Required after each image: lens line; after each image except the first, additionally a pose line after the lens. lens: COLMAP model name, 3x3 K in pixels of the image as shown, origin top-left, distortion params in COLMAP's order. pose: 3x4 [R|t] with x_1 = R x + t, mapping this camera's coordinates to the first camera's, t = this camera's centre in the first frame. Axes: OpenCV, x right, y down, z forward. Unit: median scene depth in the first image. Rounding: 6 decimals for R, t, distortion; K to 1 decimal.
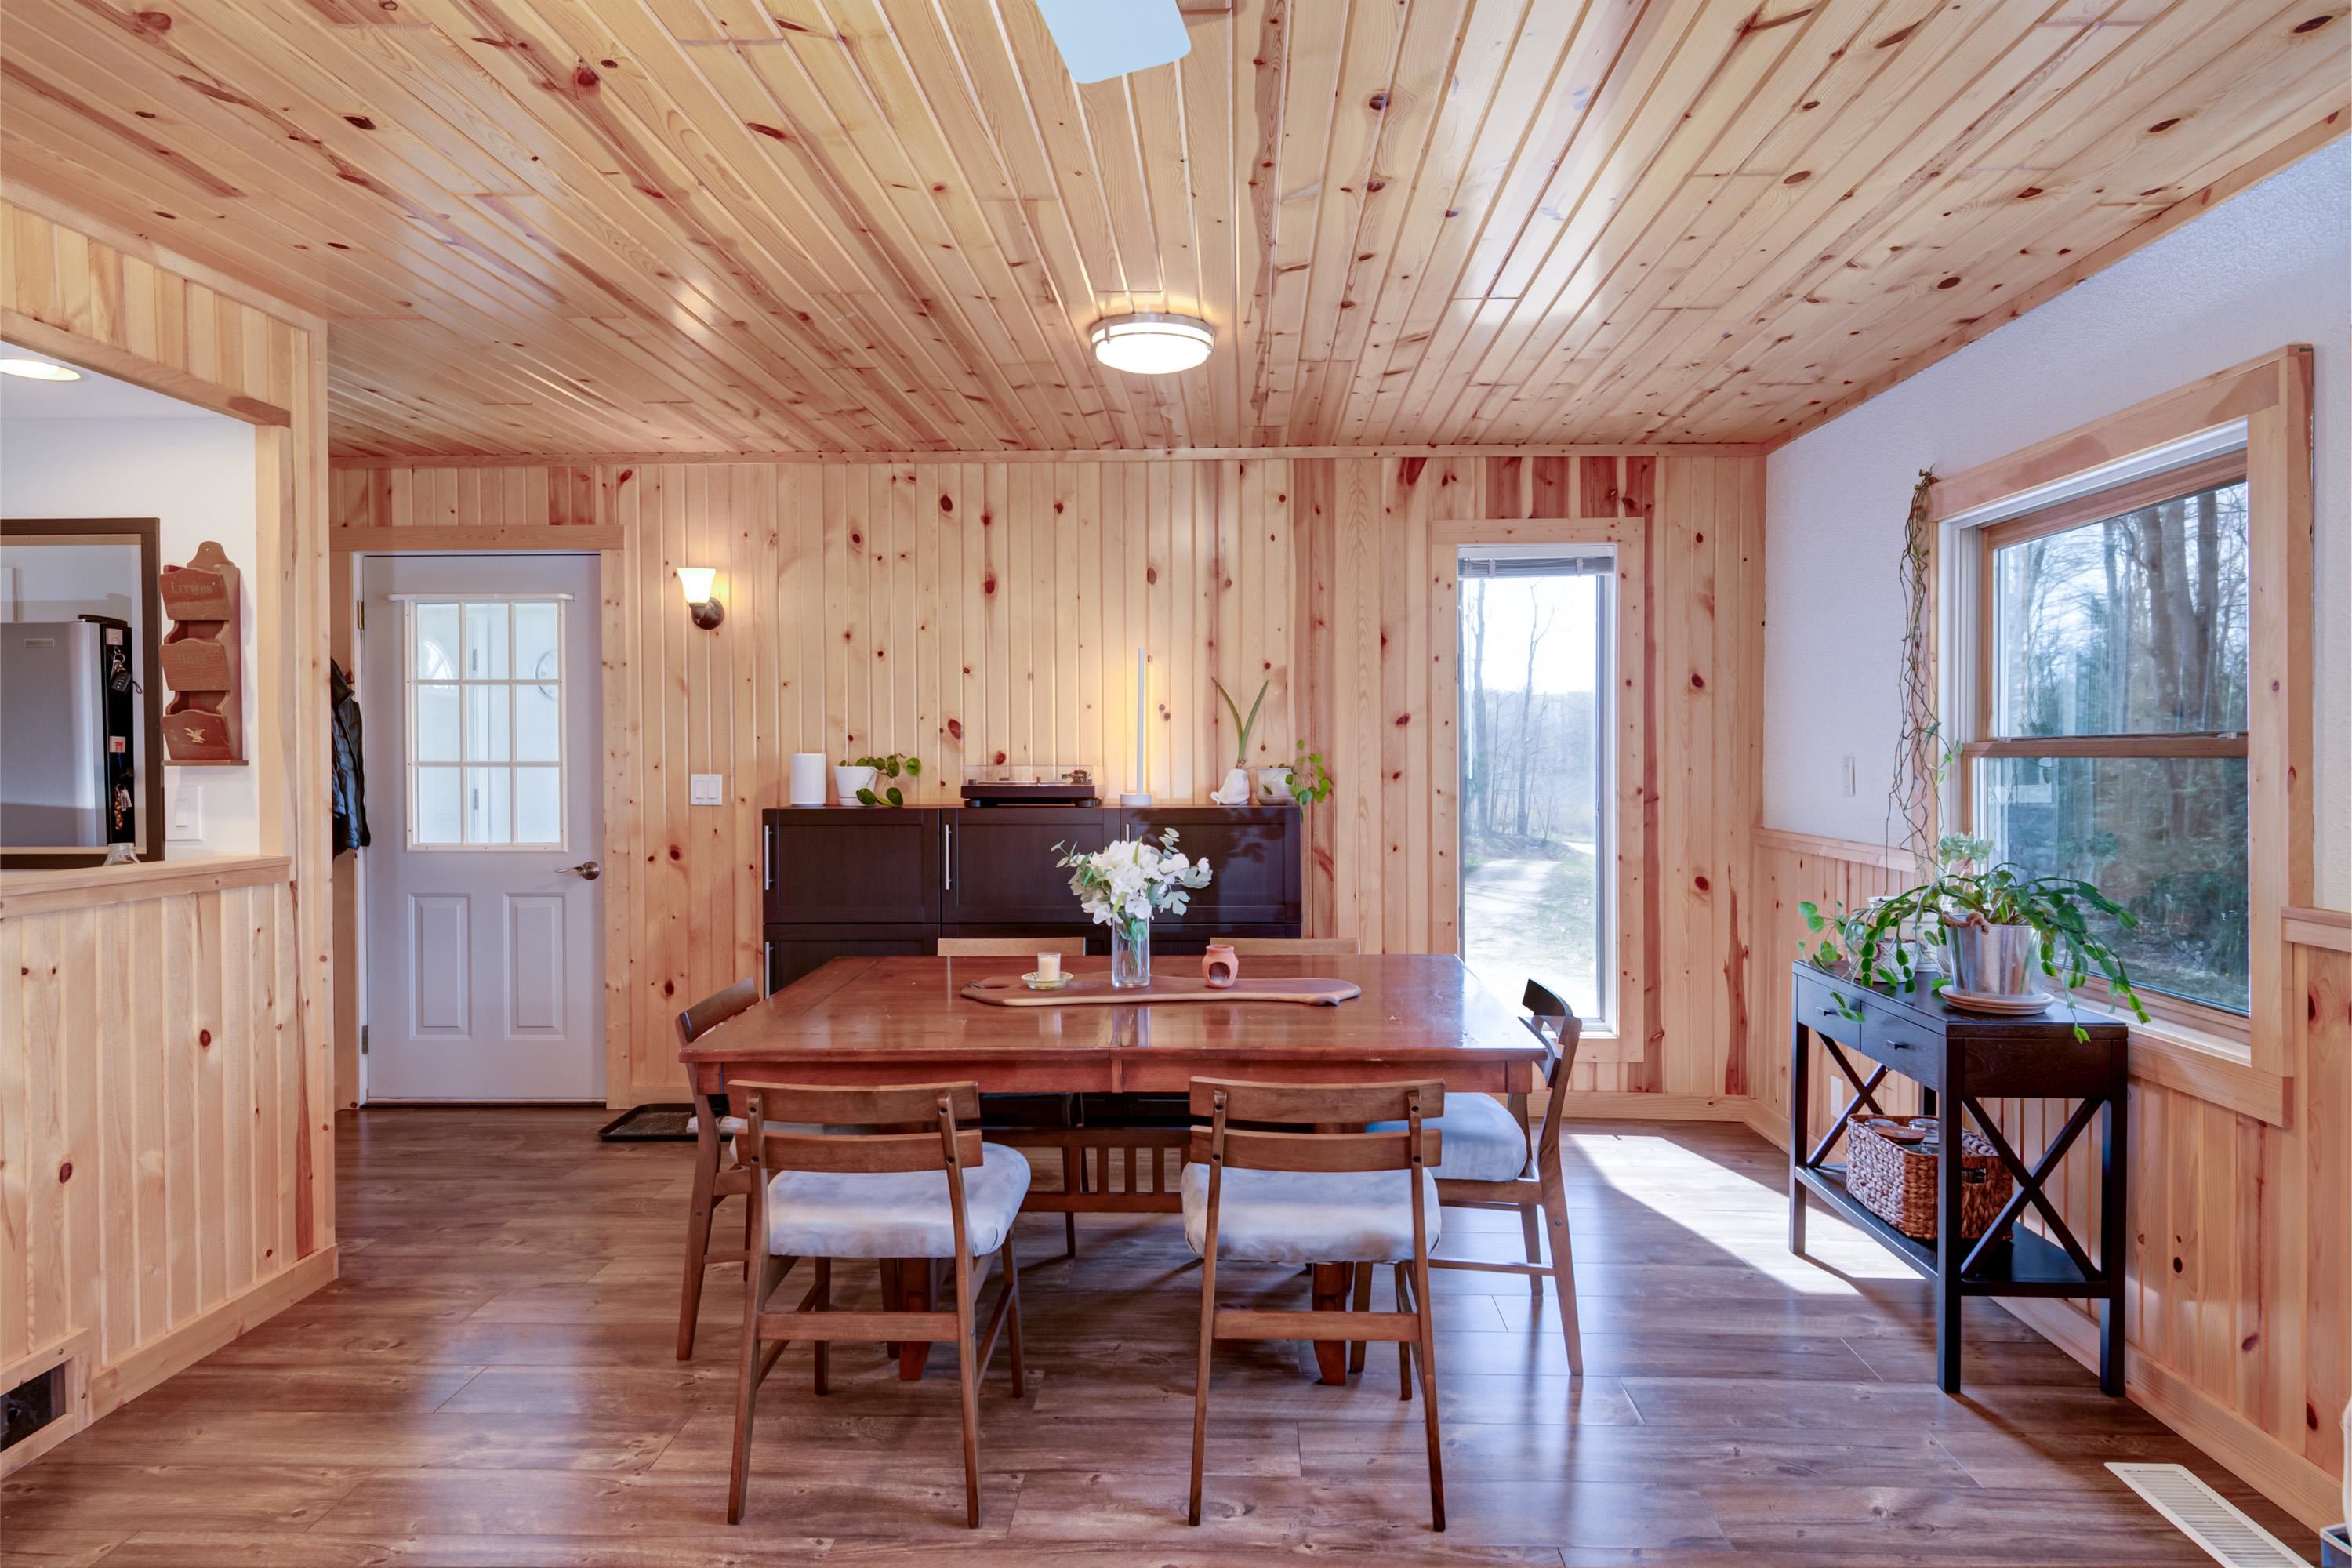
lens RADIAL K [[1397.9, 0, 1179.4], [0, 1397.9, 767.2], [0, 0, 1]] dist [0.017807, 0.000465]
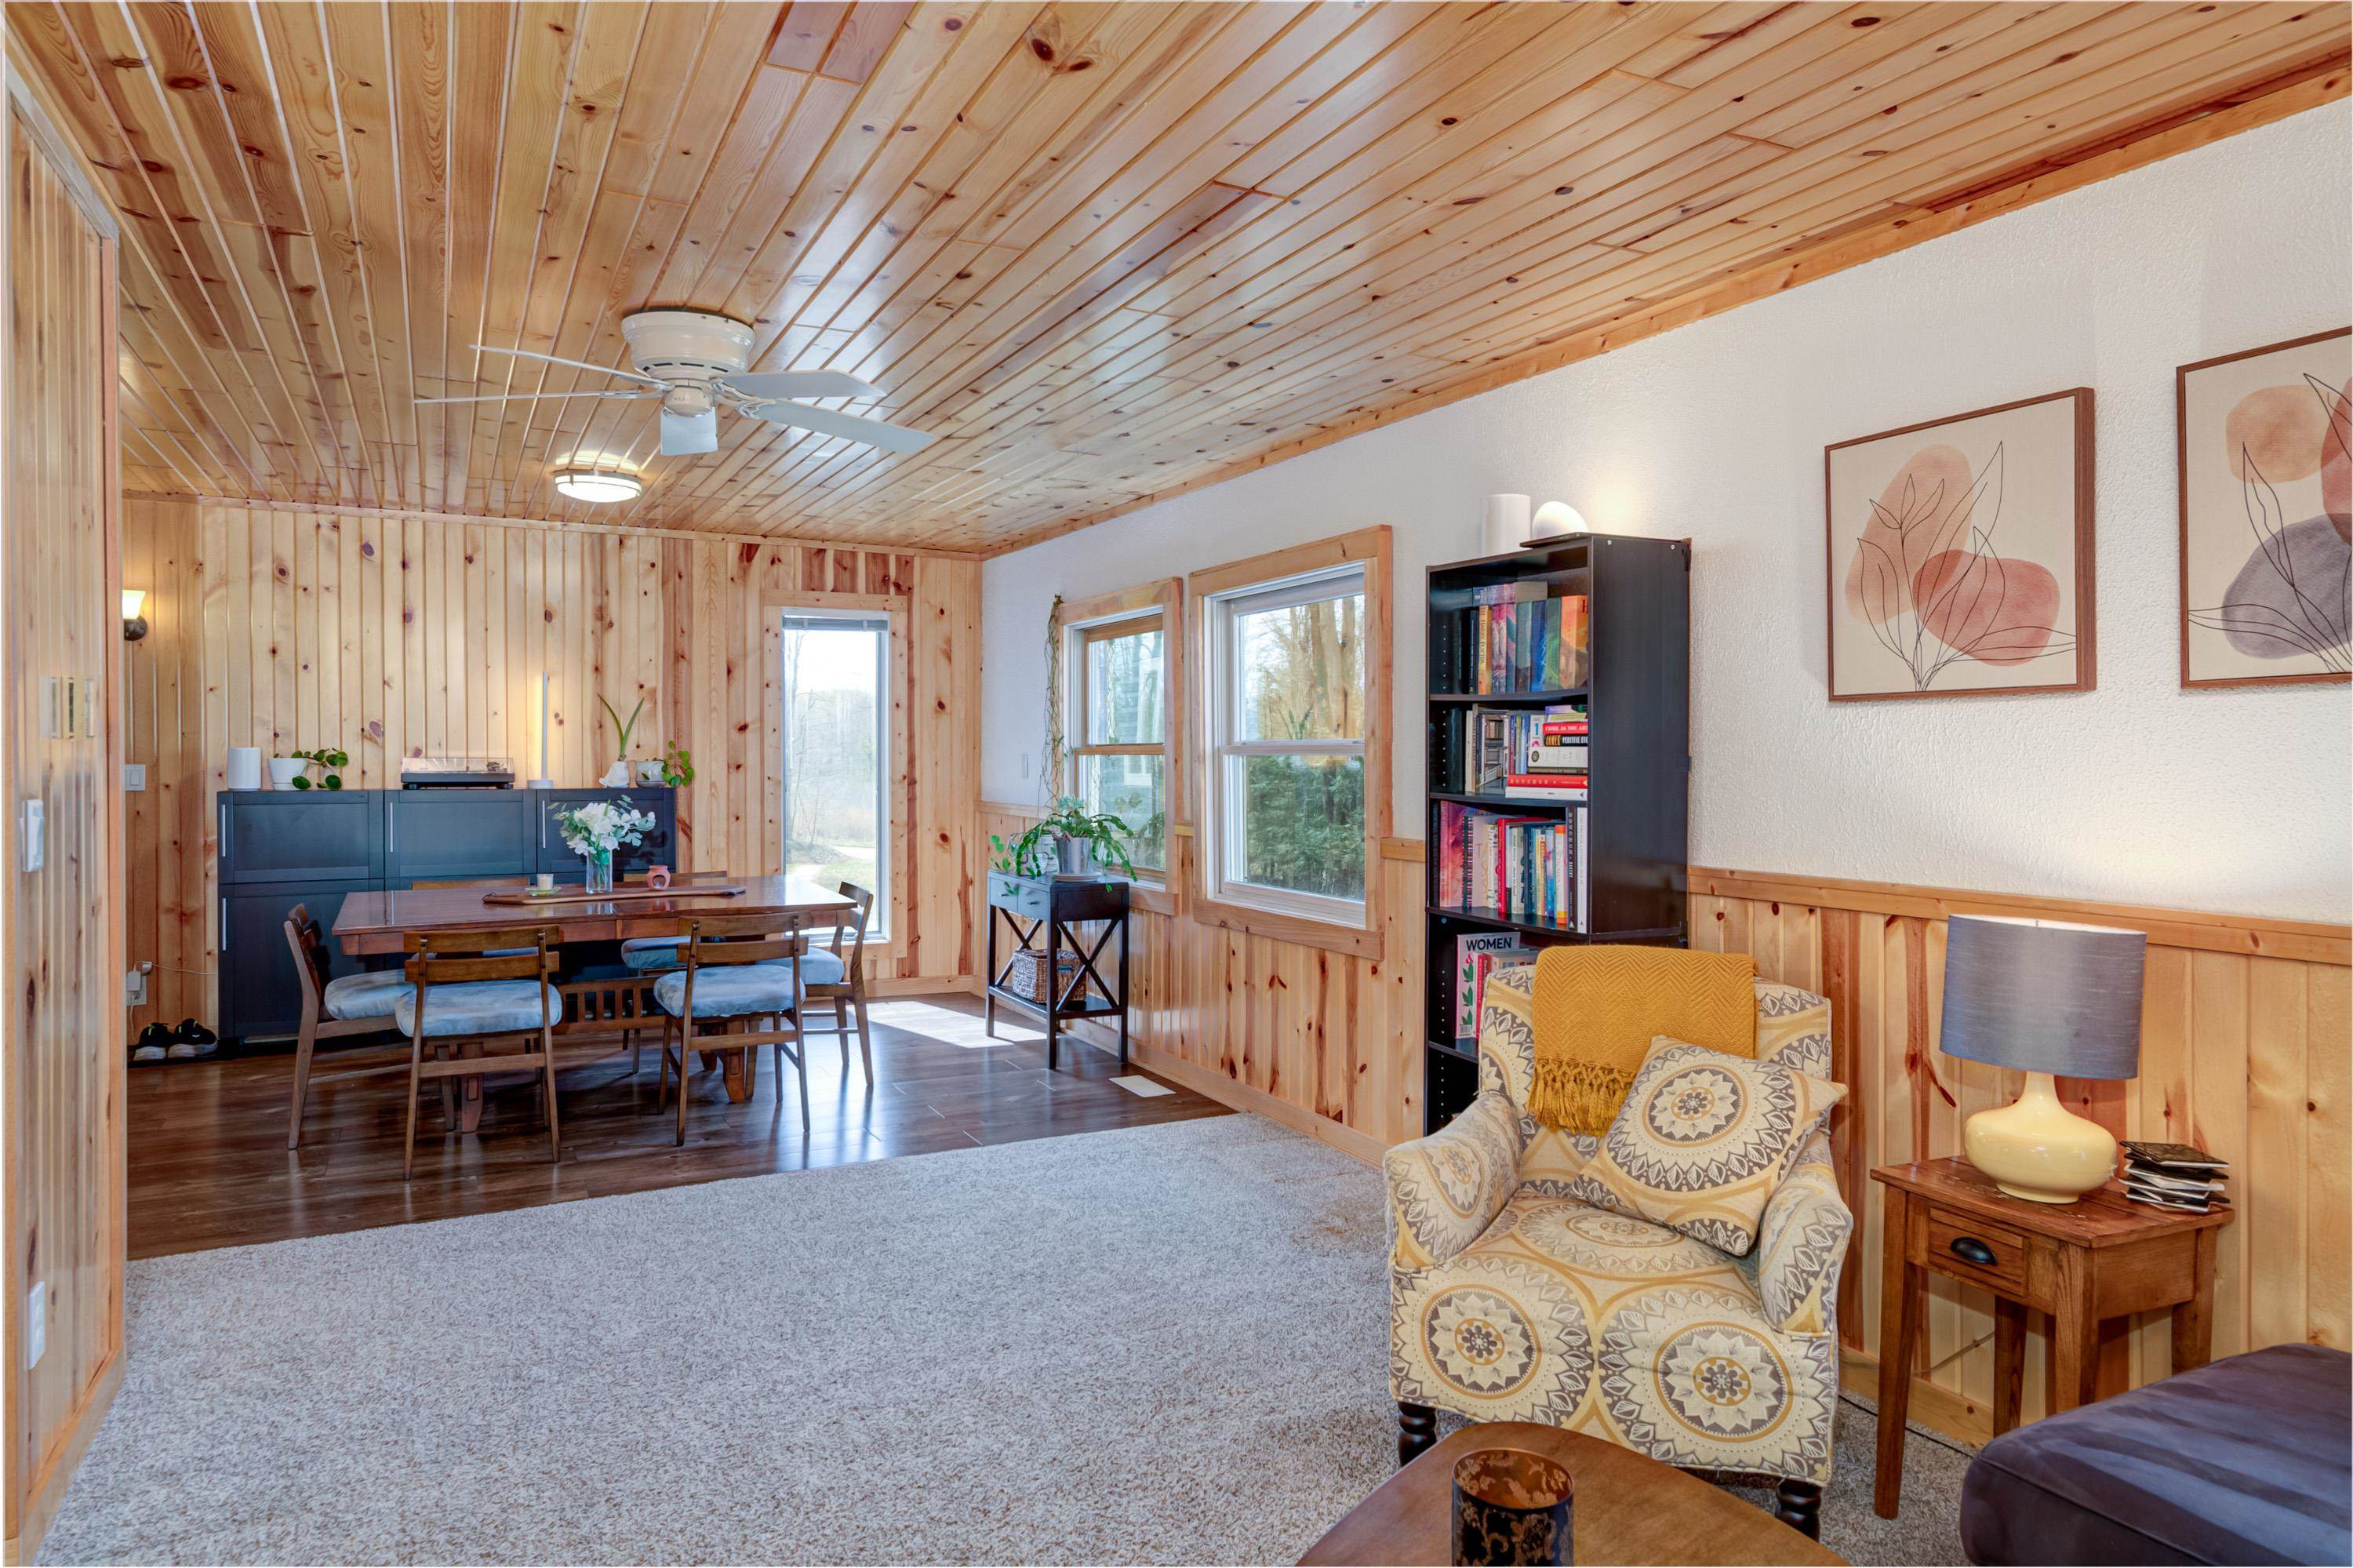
lens RADIAL K [[1458.0, 0, 1191.3], [0, 1458.0, 782.5], [0, 0, 1]] dist [0.012873, -0.000015]
pose [[0.872599, -0.003505, 0.488425, -0.169904], [-0.001165, 0.999956, 0.009256, 0.007865], [-0.488436, -0.008646, 0.872557, -0.524389]]
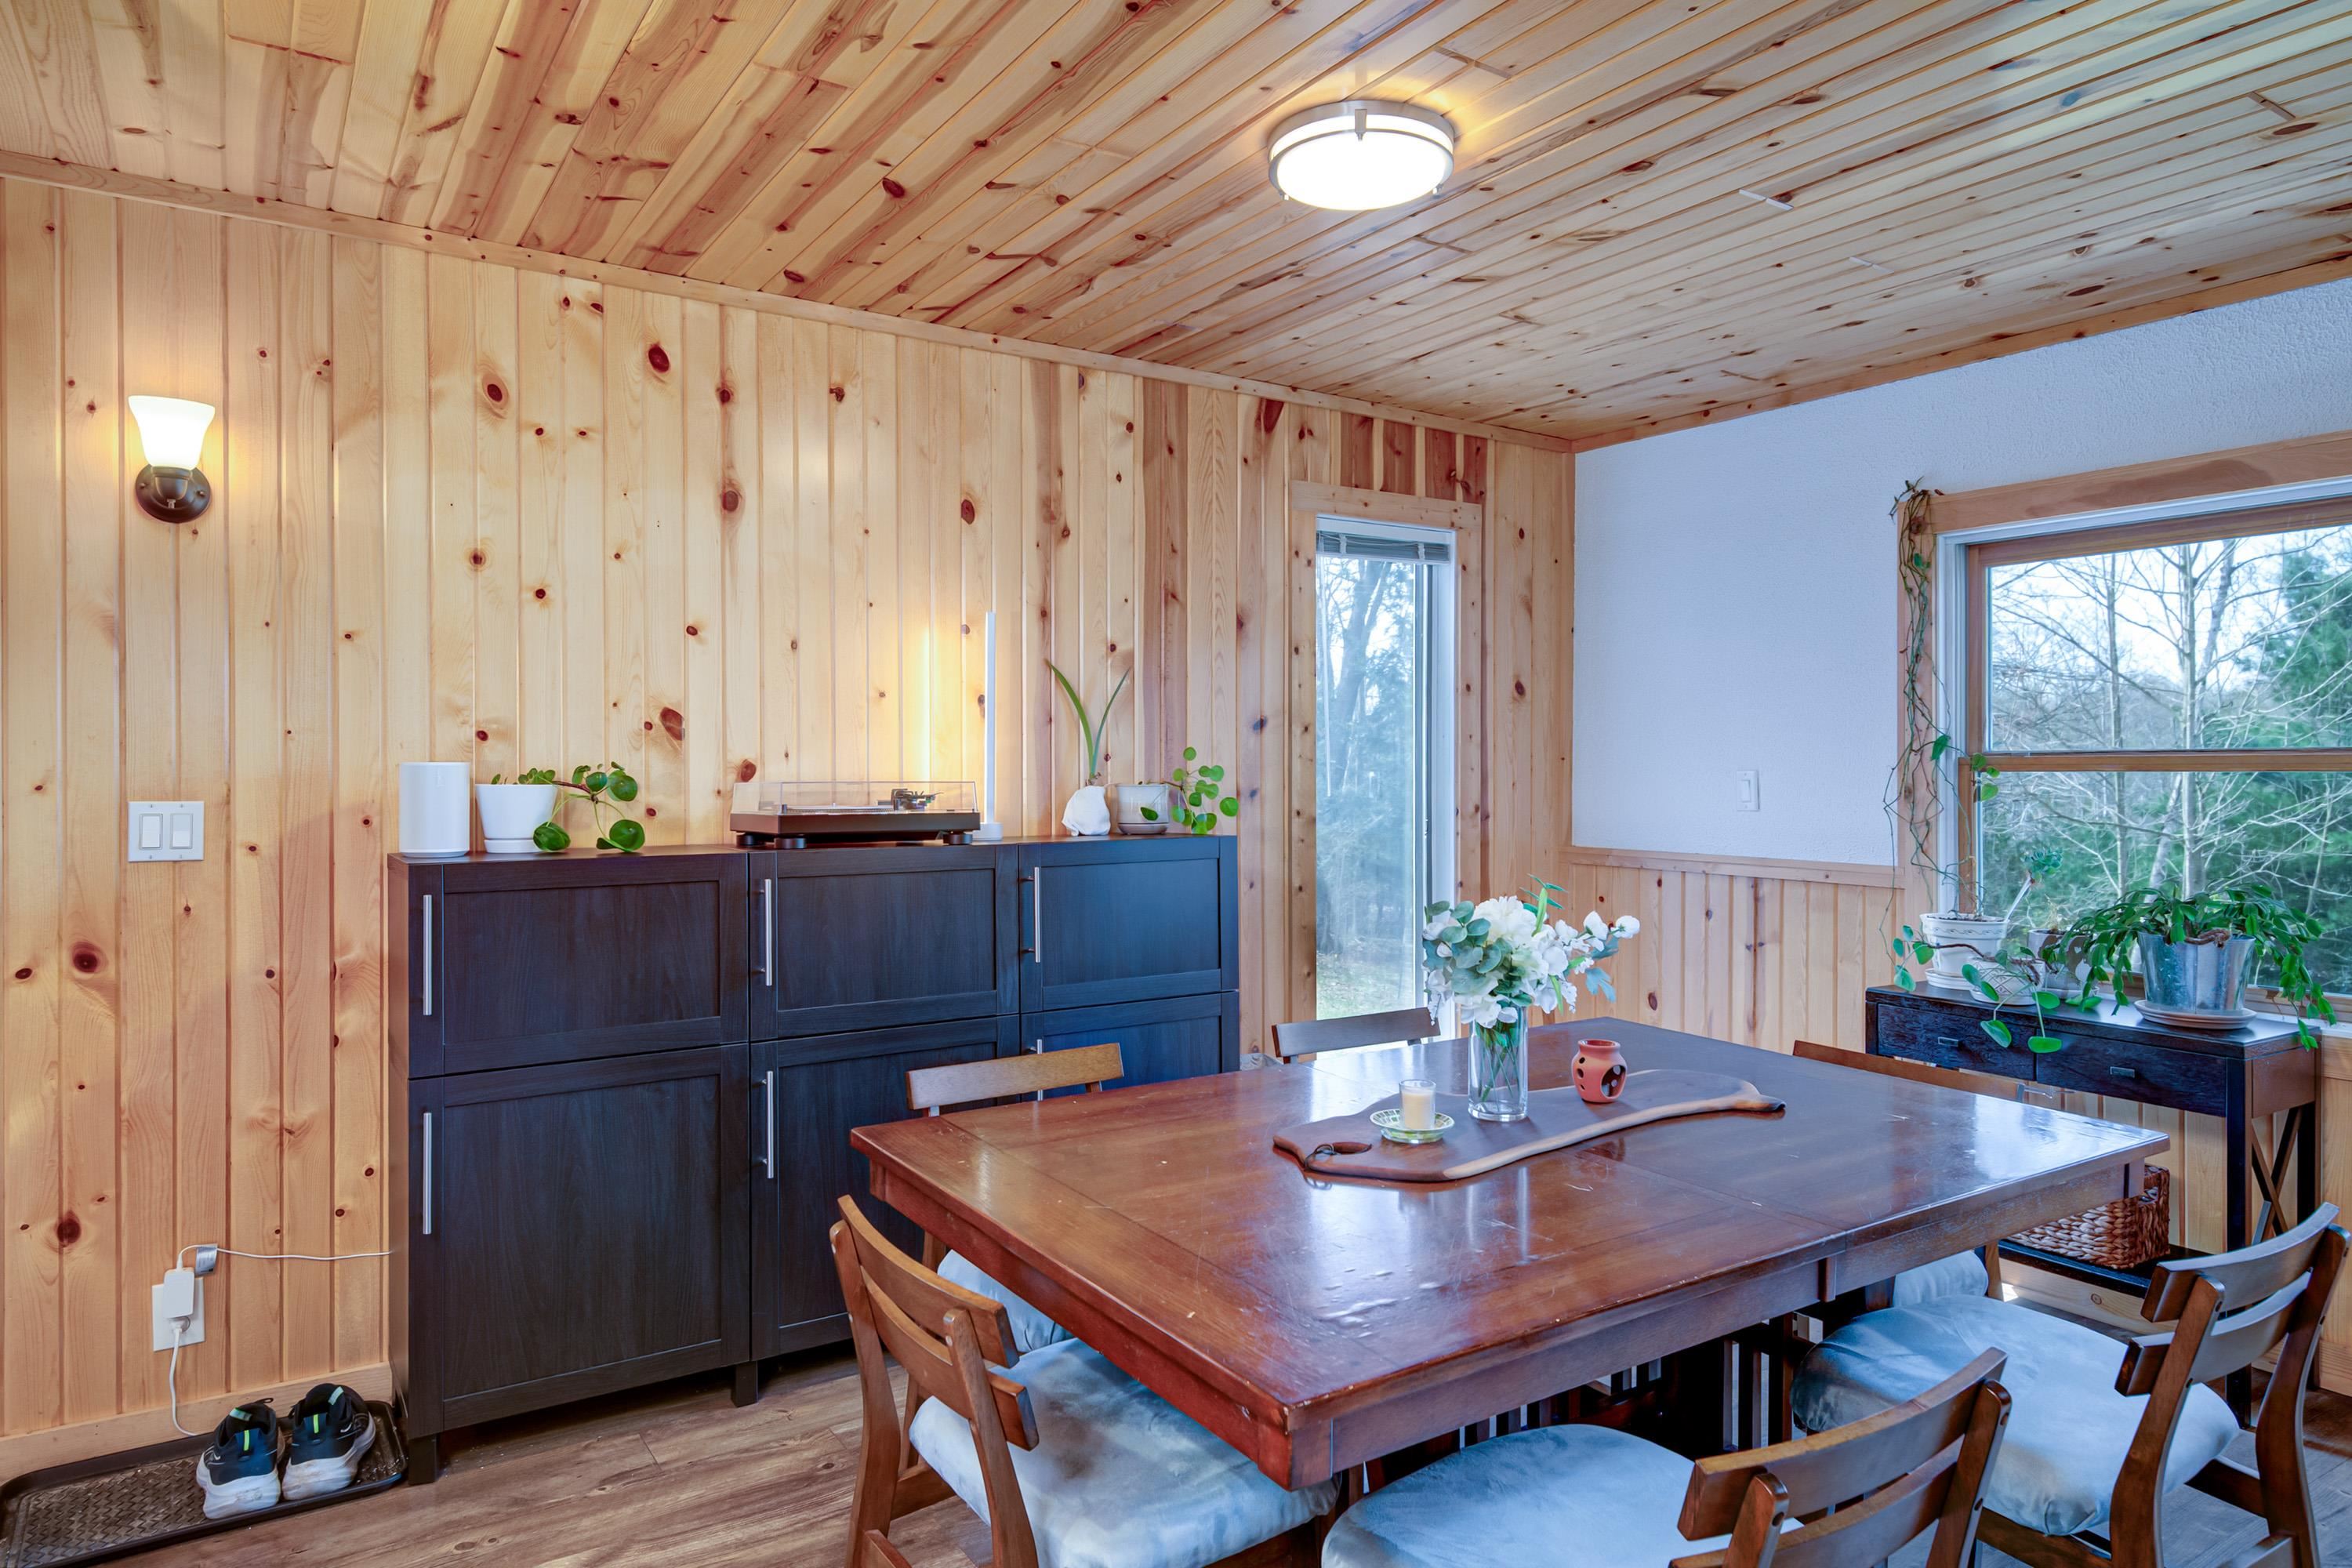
lens RADIAL K [[1457.4, 0, 1196.9], [0, 1457.4, 763.9], [0, 0, 1]] dist [0.012873, -0.000015]
pose [[0.807000, 0.004175, 0.590536, -0.366739], [0.003404, 0.999926, -0.011721, -0.001311], [-0.590541, 0.011469, 0.806926, 0.352633]]
